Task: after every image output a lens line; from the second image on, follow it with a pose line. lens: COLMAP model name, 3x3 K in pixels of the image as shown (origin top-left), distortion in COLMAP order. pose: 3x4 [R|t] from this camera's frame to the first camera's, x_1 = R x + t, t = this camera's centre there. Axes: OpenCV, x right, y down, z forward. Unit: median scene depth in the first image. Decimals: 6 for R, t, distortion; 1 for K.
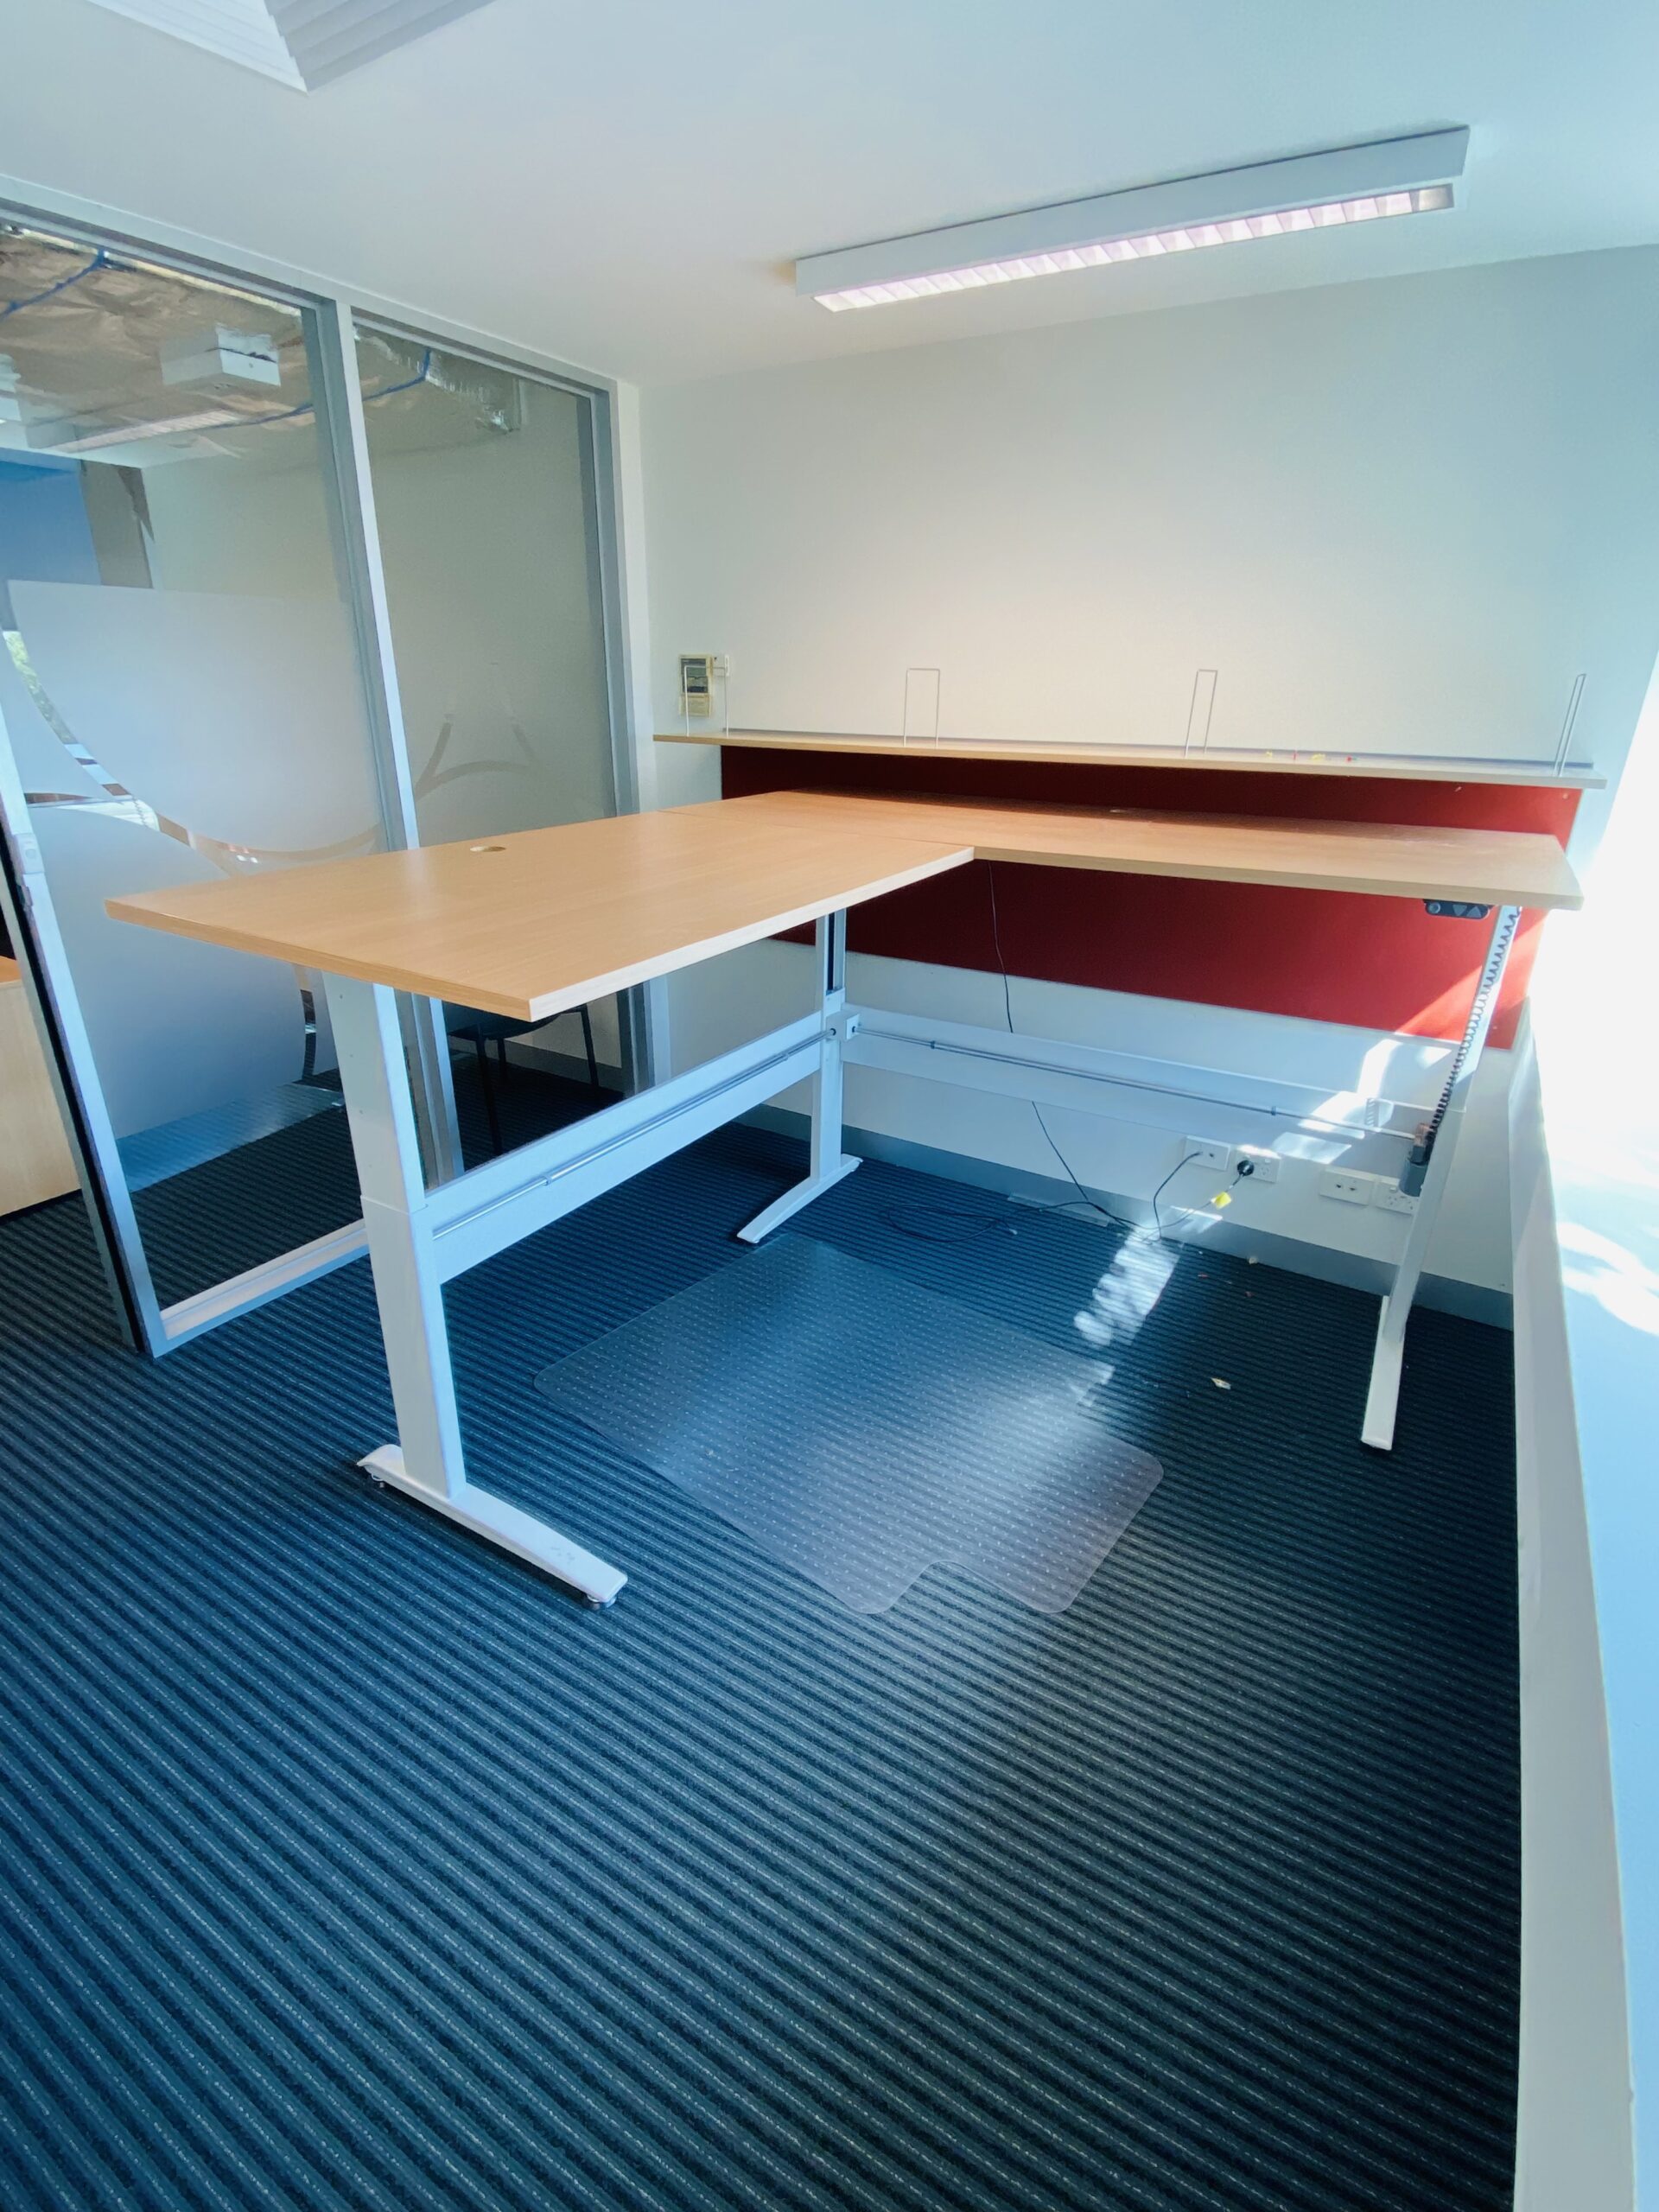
lens RADIAL K [[1028.8, 0, 843.0], [0, 1028.8, 1107.8], [0, 0, 1]] dist [0.006144, -0.007750]
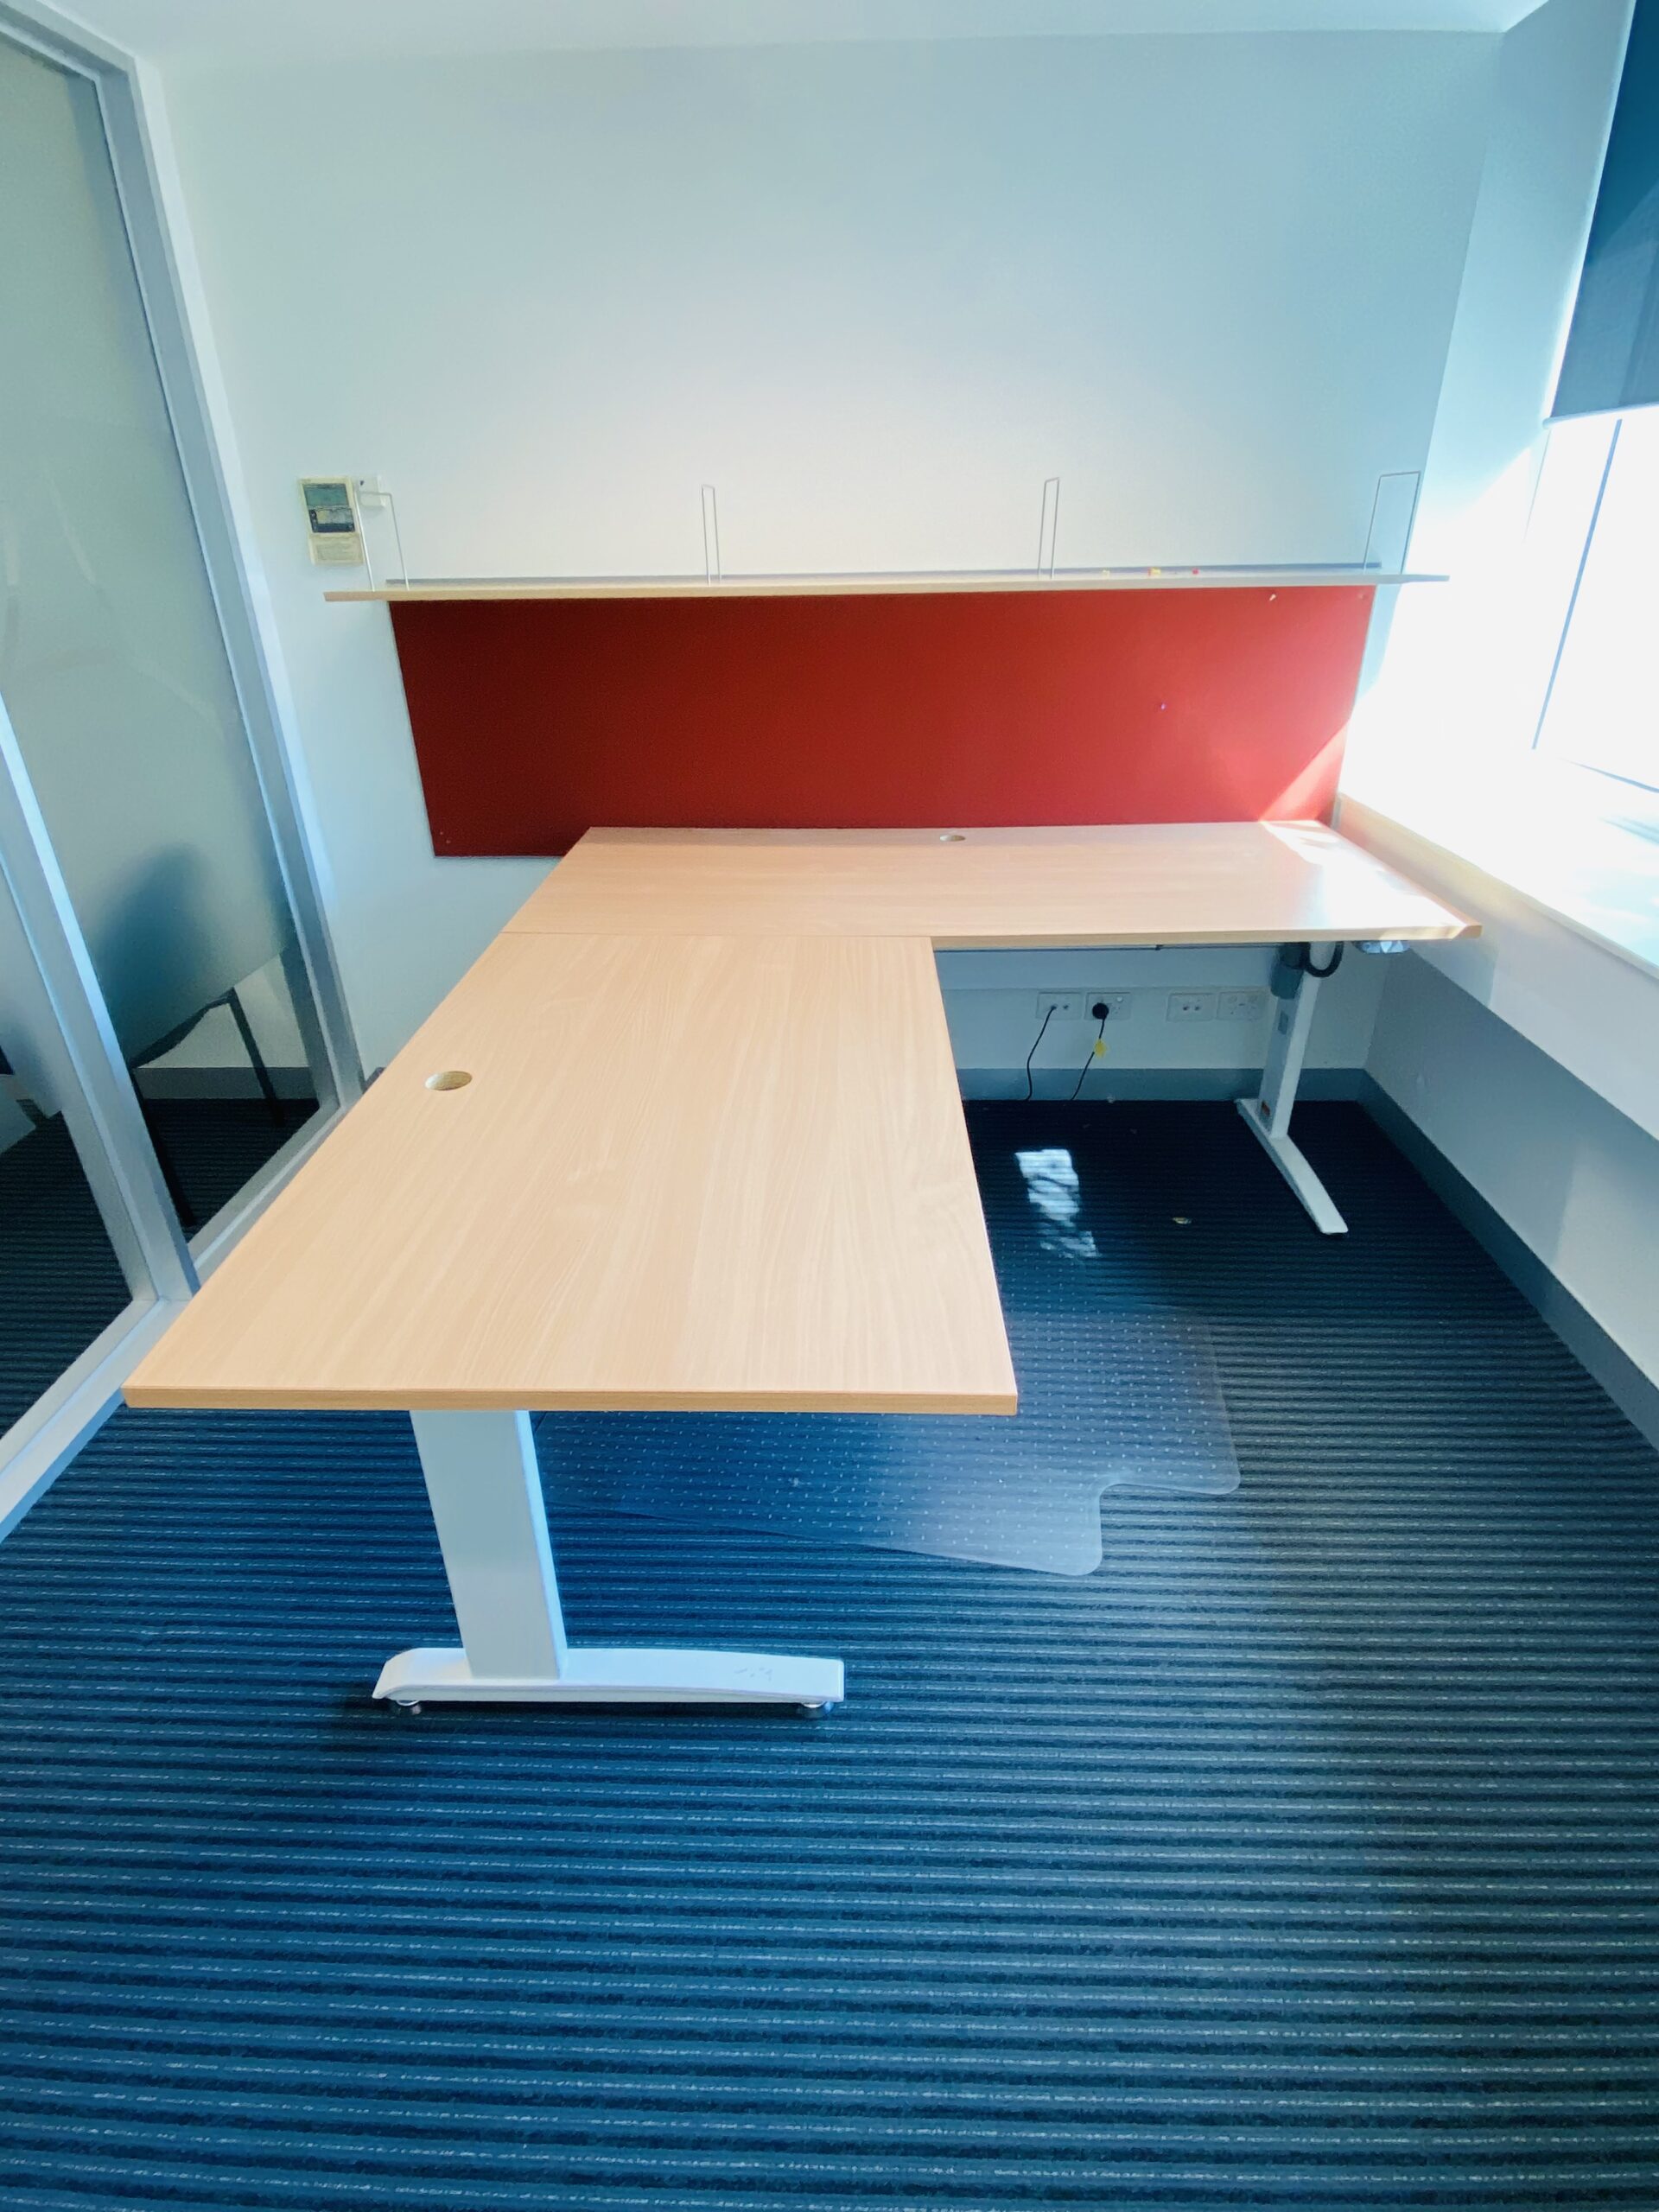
lens RADIAL K [[1111.9, 0, 843.4], [0, 1111.9, 1095.2], [0, 0, 1]] dist [-0.003344, -0.003098]
pose [[0.873660, -0.250822, 0.416901, -0.503871], [0.212793, 0.967560, 0.136186, -0.098880], [-0.437535, -0.030266, 0.898692, 0.256261]]
